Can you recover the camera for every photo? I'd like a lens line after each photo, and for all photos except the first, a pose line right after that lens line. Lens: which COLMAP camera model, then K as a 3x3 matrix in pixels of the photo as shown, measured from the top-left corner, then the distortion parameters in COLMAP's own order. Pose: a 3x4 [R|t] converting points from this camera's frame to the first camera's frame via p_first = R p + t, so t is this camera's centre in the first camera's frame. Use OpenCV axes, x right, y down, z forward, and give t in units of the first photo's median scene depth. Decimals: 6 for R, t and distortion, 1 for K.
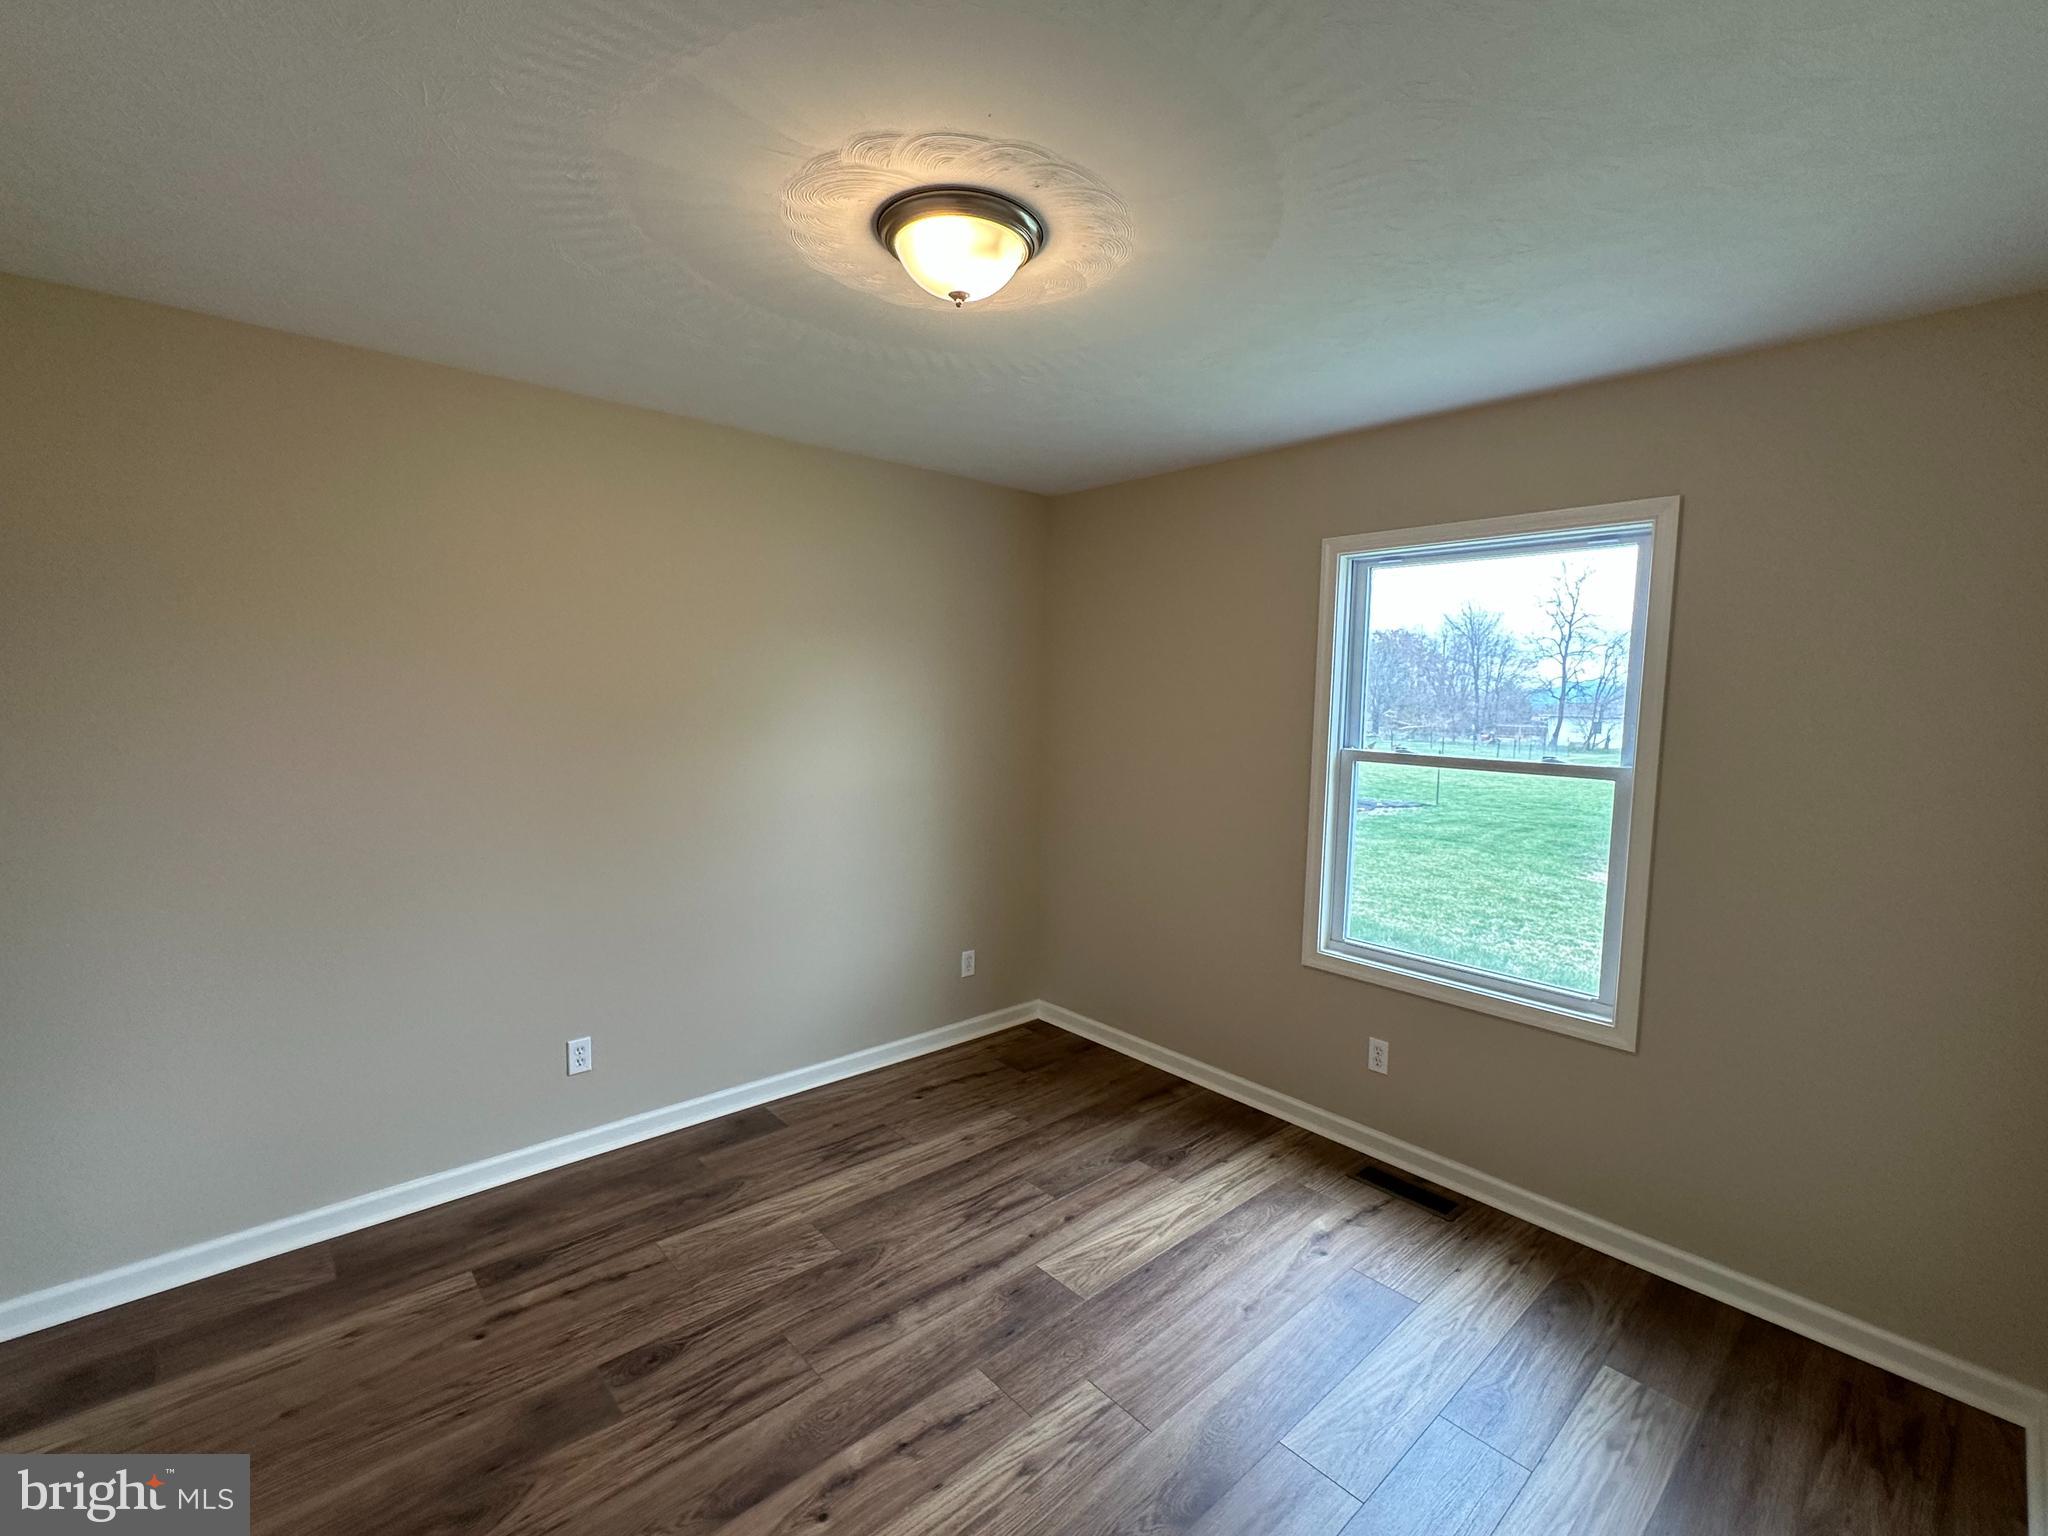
lens RADIAL K [[886.6, 0, 1024.0], [0, 886.6, 768.0], [0, 0, 1]] dist [-0.004642, -0.000108]
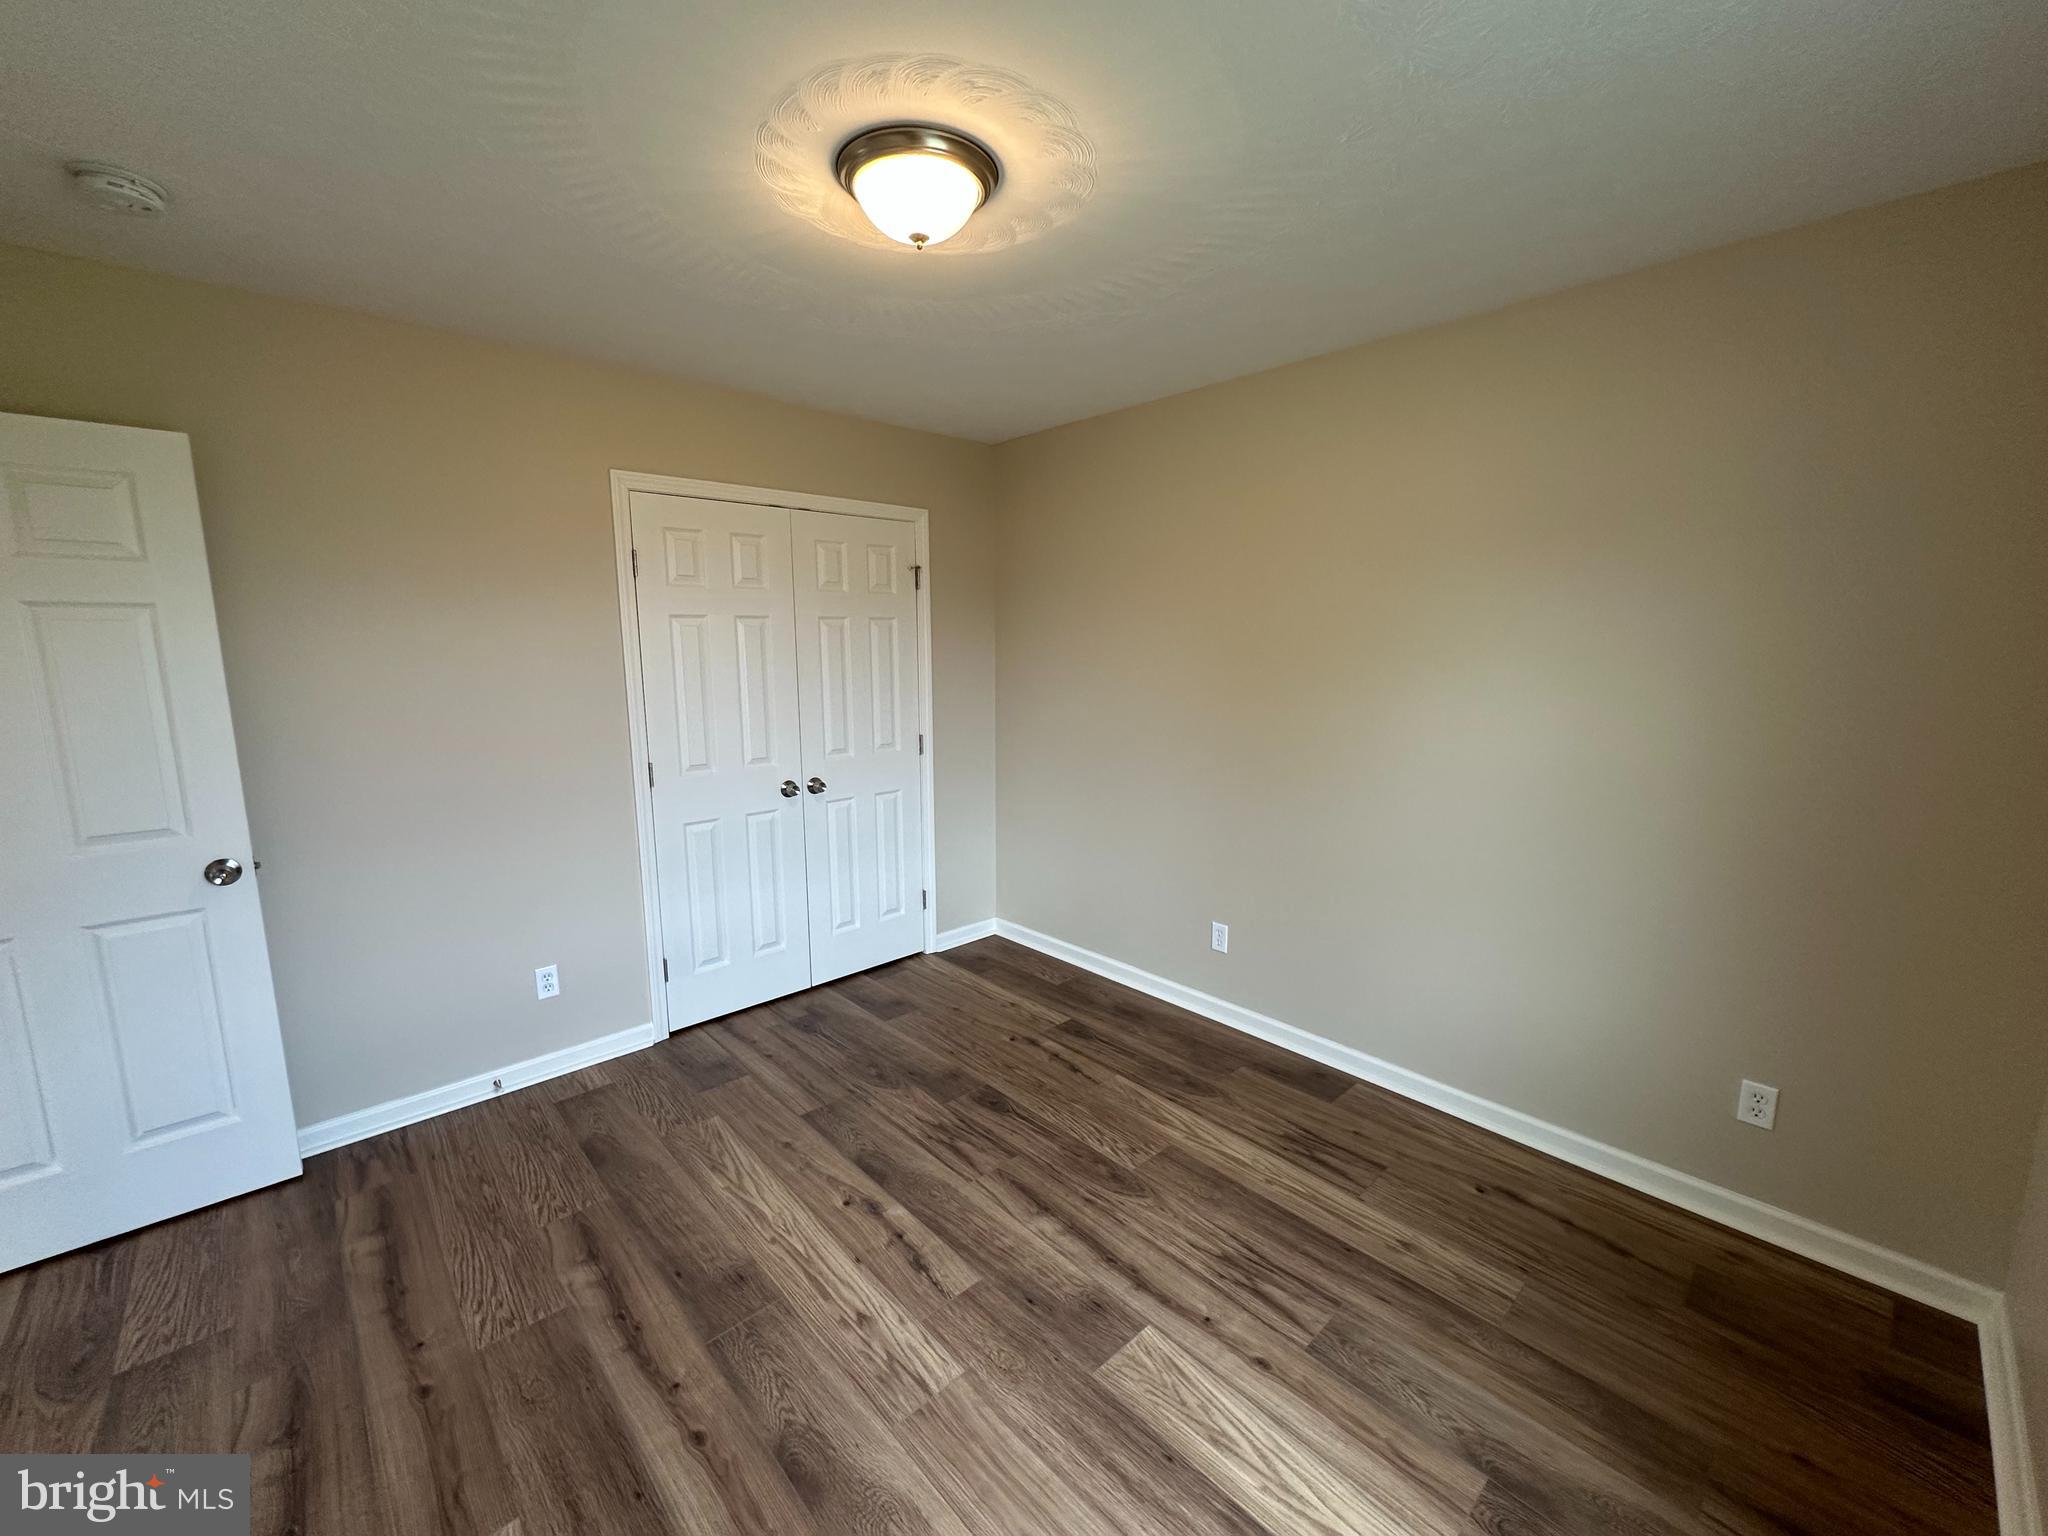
lens RADIAL K [[814.9, 0, 1024.0], [0, 814.9, 768.0], [0, 0, 1]] dist [-0.002069, 0.000252]
pose [[0.017866, 0.137984, -0.990273, 0.768704], [-0.079170, 0.987517, 0.136172, -0.048394], [0.996701, 0.075967, 0.028568, 0.917335]]
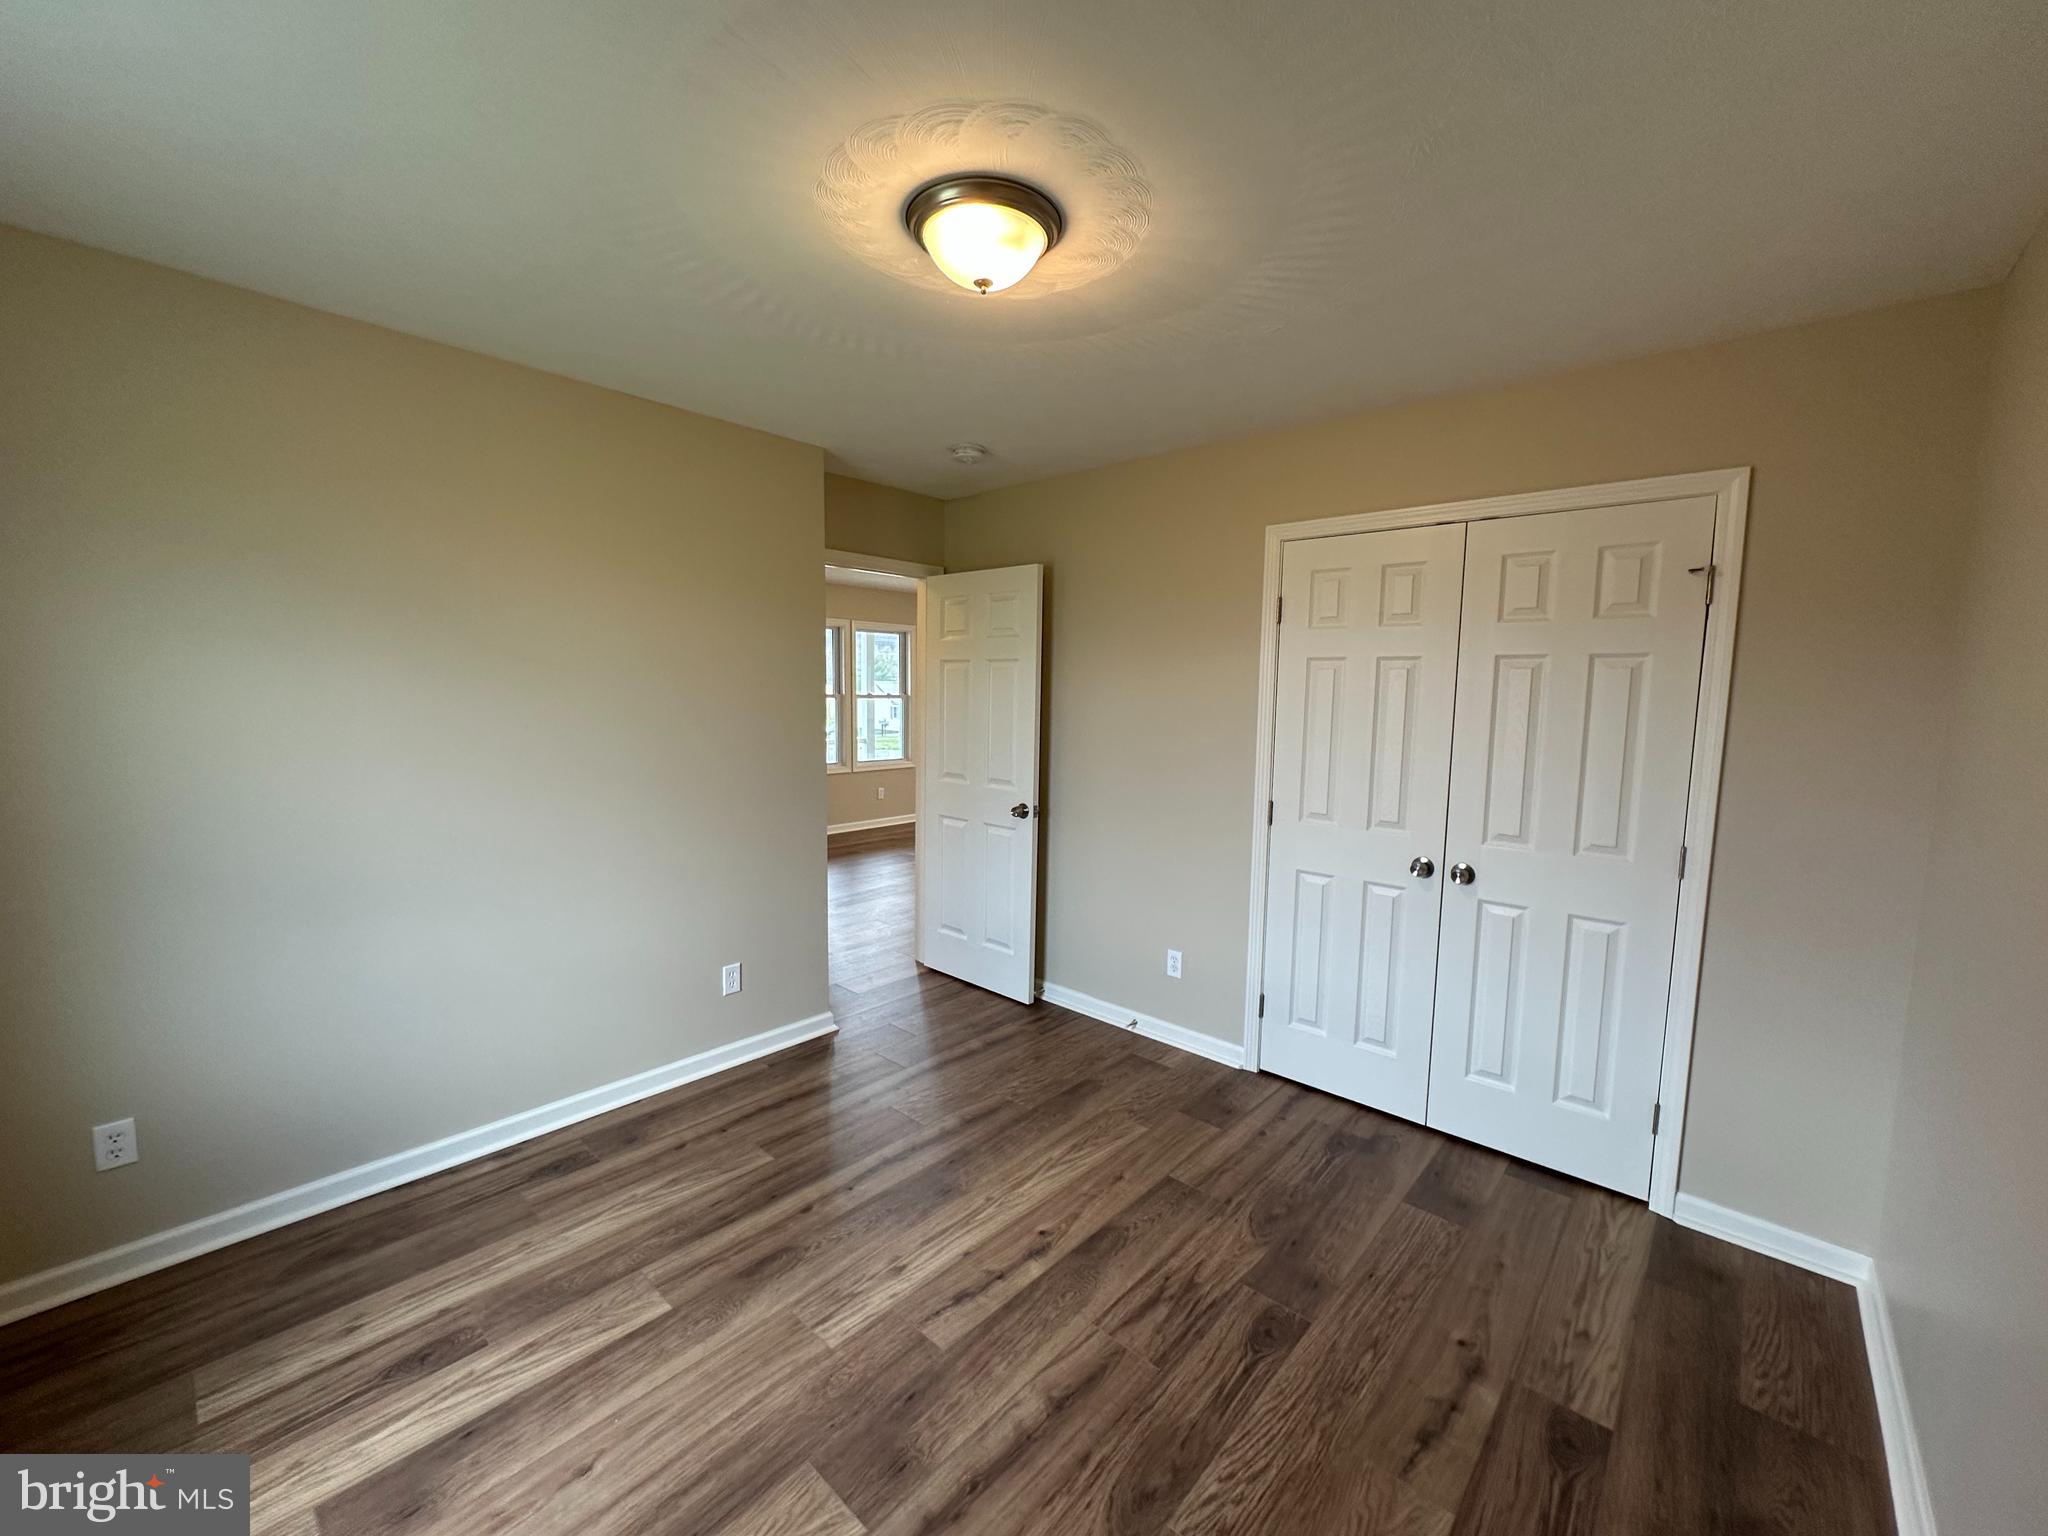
lens RADIAL K [[814.9, 0, 1024.0], [0, 814.9, 768.0], [0, 0, 1]] dist [-0.002069, 0.000252]
pose [[-0.993647, -0.025636, -0.109587, -0.023813], [-0.044914, 0.983139, 0.177259, -0.110005], [0.103195, 0.181055, -0.978044, 1.664868]]
